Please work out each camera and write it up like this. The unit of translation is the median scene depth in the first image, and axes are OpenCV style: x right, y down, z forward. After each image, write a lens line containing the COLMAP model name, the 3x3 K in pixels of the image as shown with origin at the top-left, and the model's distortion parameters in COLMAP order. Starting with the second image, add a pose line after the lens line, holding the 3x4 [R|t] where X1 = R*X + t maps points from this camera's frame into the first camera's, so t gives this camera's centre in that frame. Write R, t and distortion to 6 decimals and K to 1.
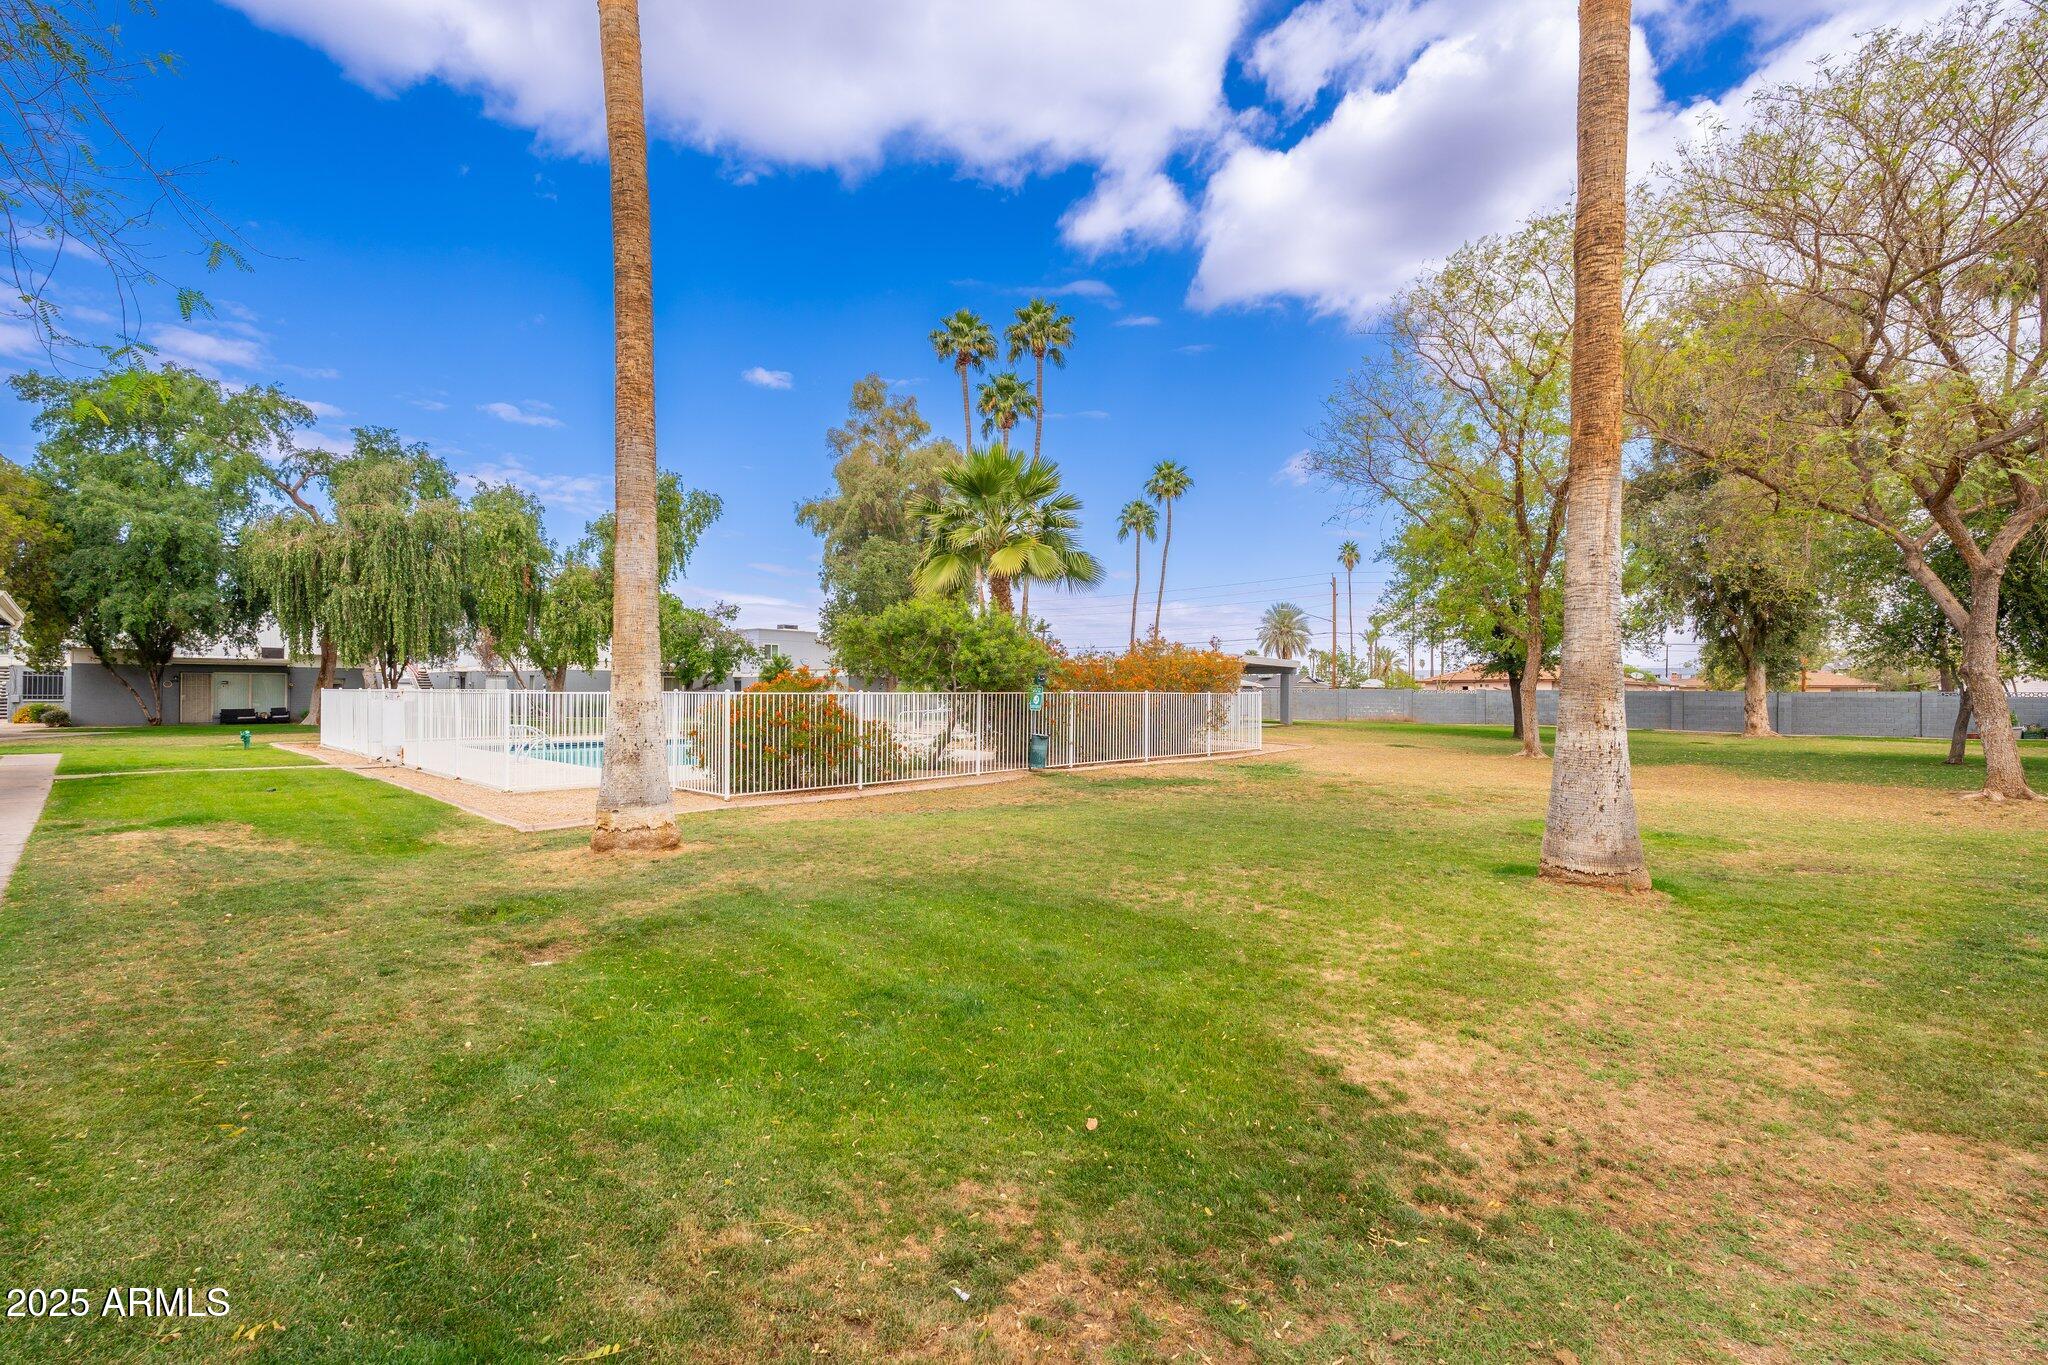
lens RADIAL K [[912.9, 0, 1026.9], [0, 912.9, 683.9], [0, 0, 1]] dist [-0.004268, 0.000324]
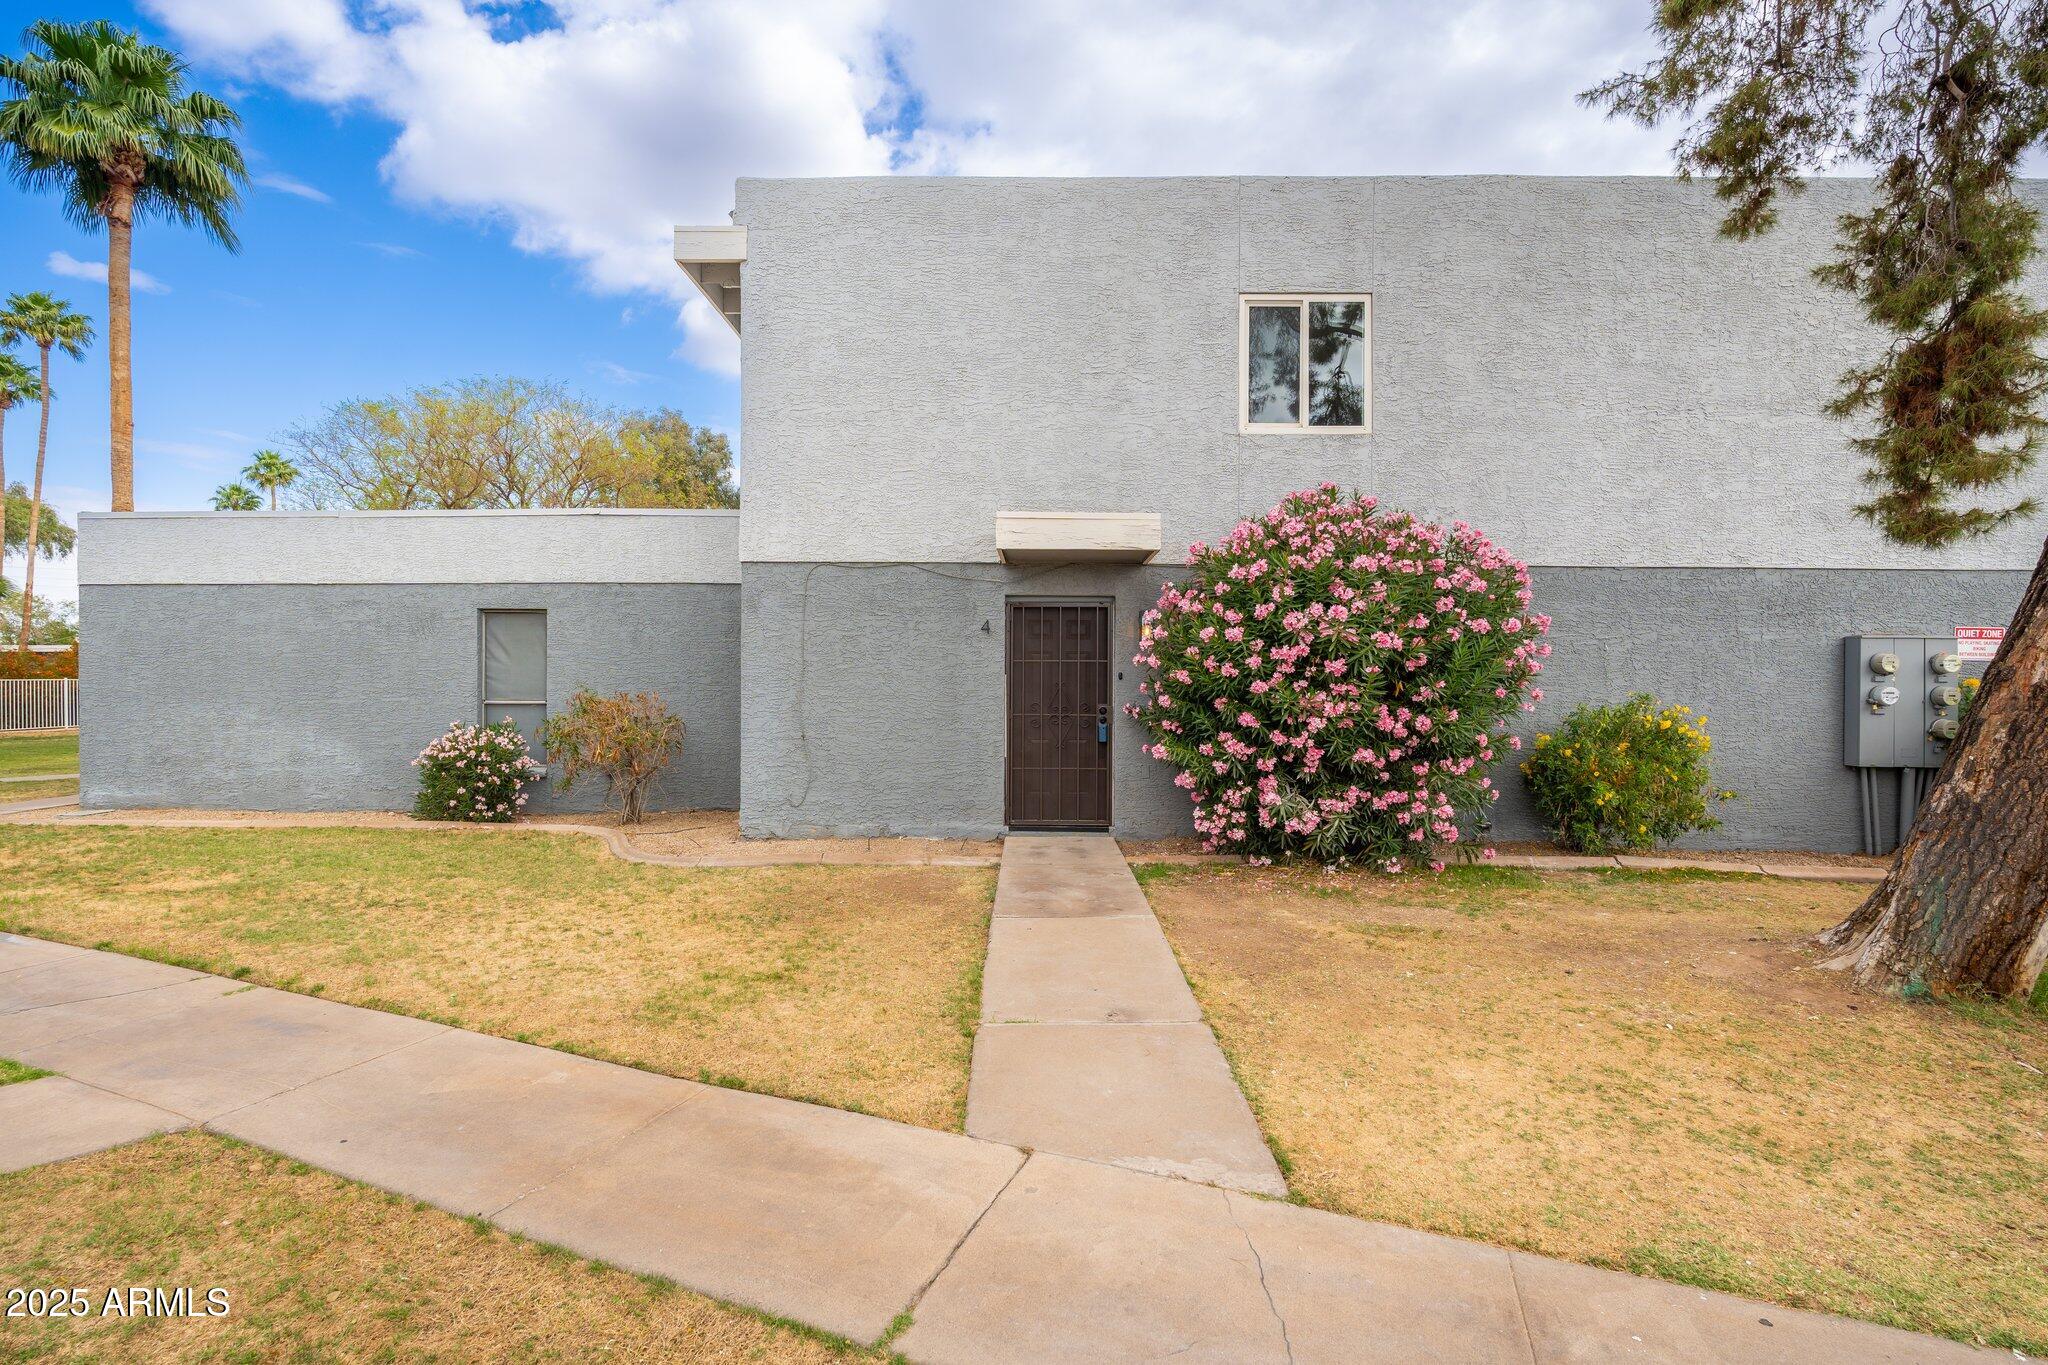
lens RADIAL K [[912.9, 0, 1040.8], [0, 912.9, 679.9], [0, 0, 1]] dist [-0.004268, 0.000324]
pose [[0.731901, -0.005931, 0.681385, 0.097409], [-0.004136, 0.999905, 0.013146, -0.004705], [-0.681398, -0.012440, 0.731807, -0.361677]]
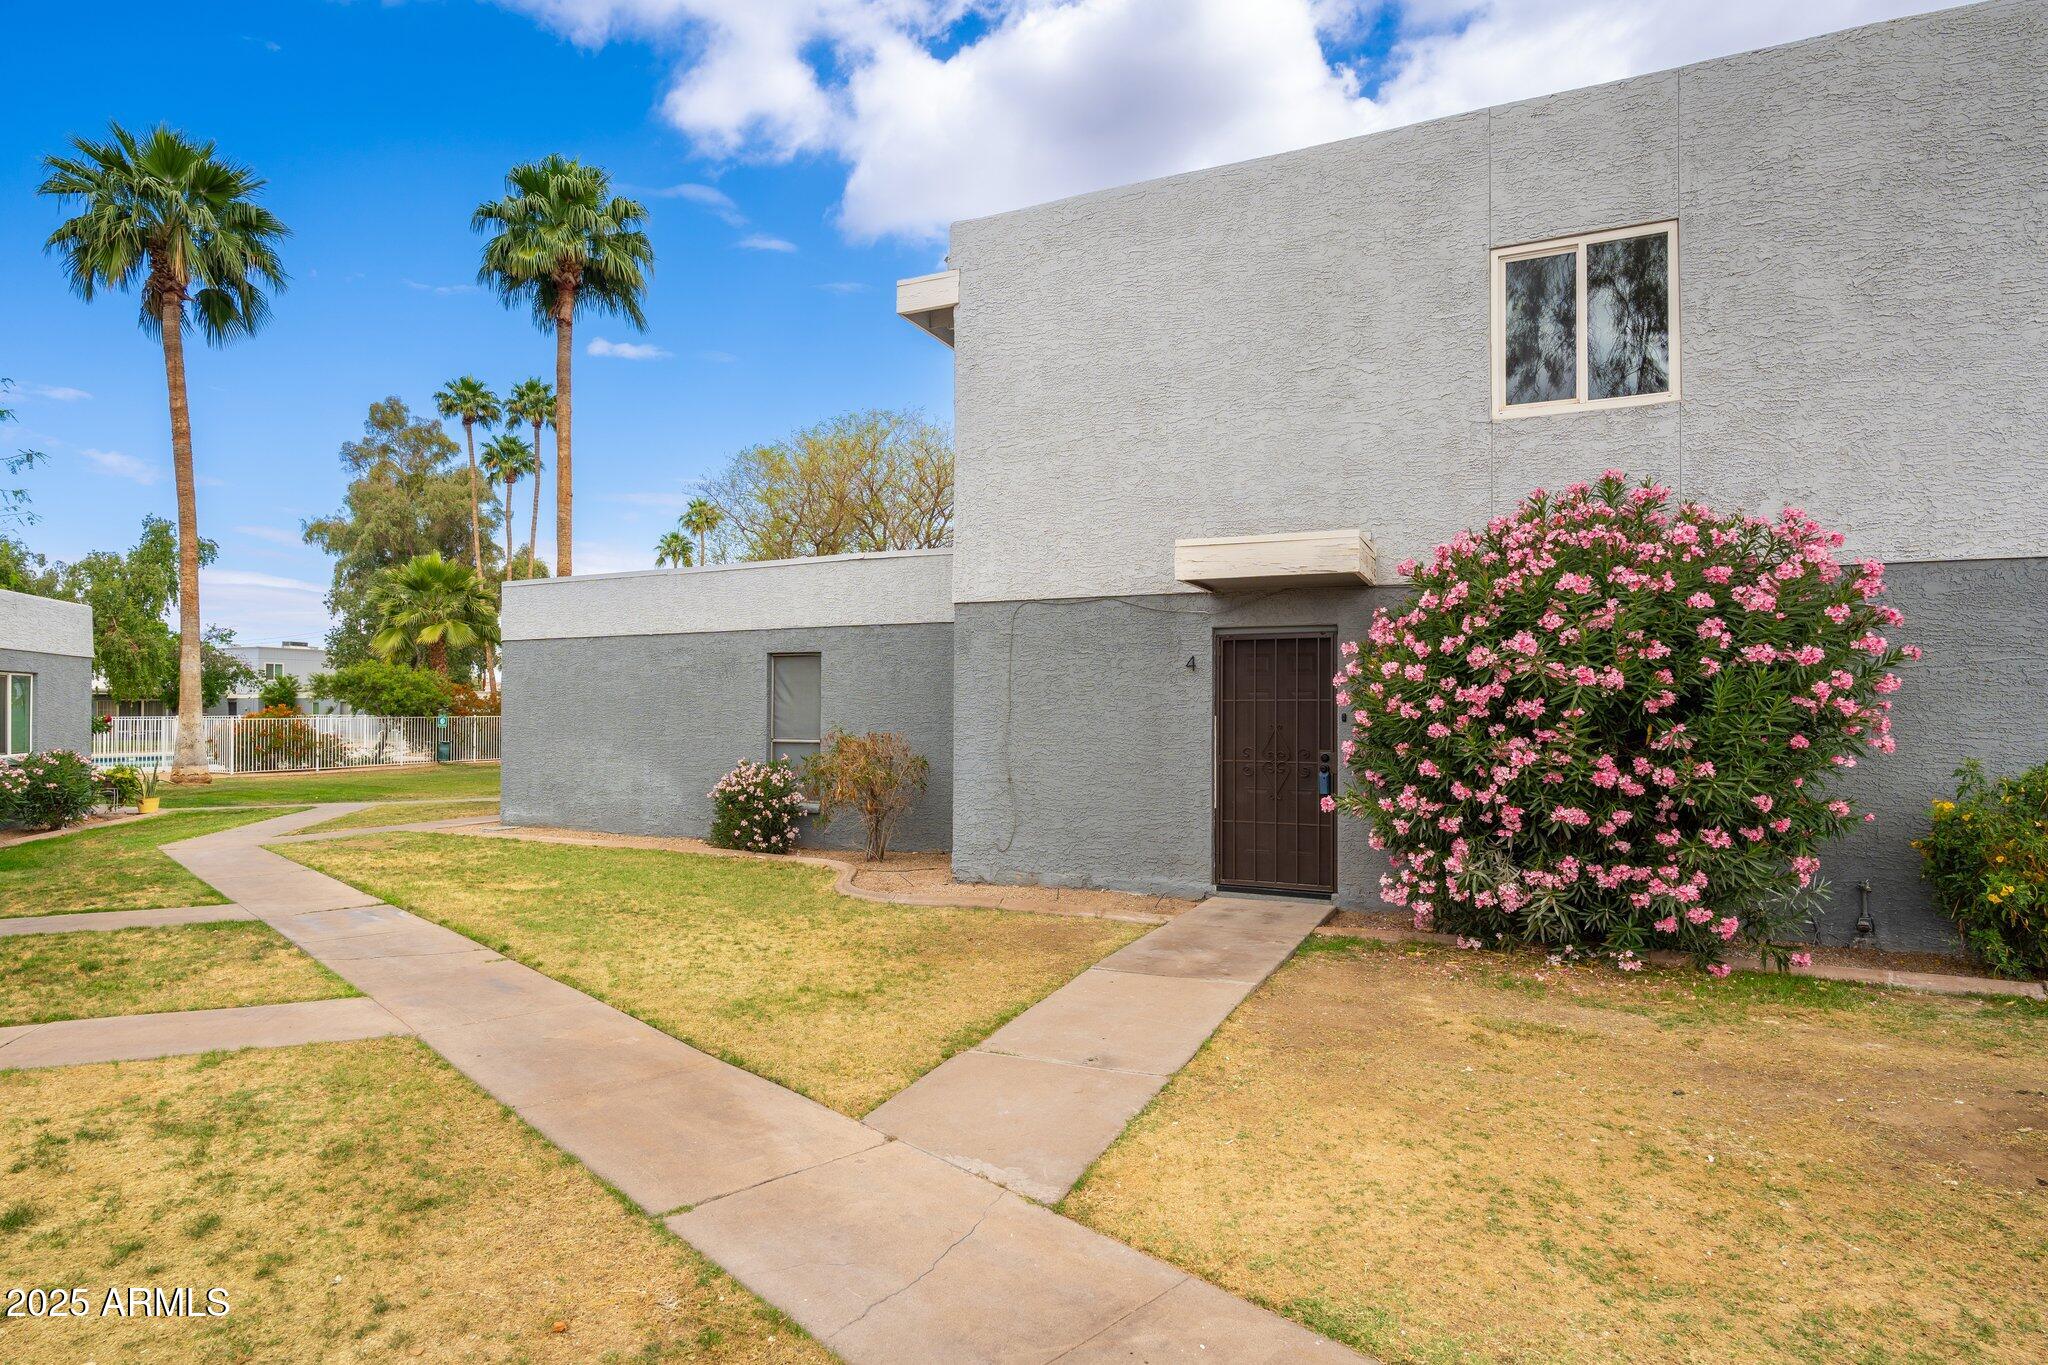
lens RADIAL K [[1125.0, 0, 1030.1], [0, 1125.0, 687.7], [0, 0, 1]] dist [-0.003860, 0.001798]
pose [[0.951387, 0.000583, 0.307999, 0.125707], [0.002614, 0.999947, -0.009967, -0.006614], [-0.307988, 0.010288, 0.951335, -0.410218]]
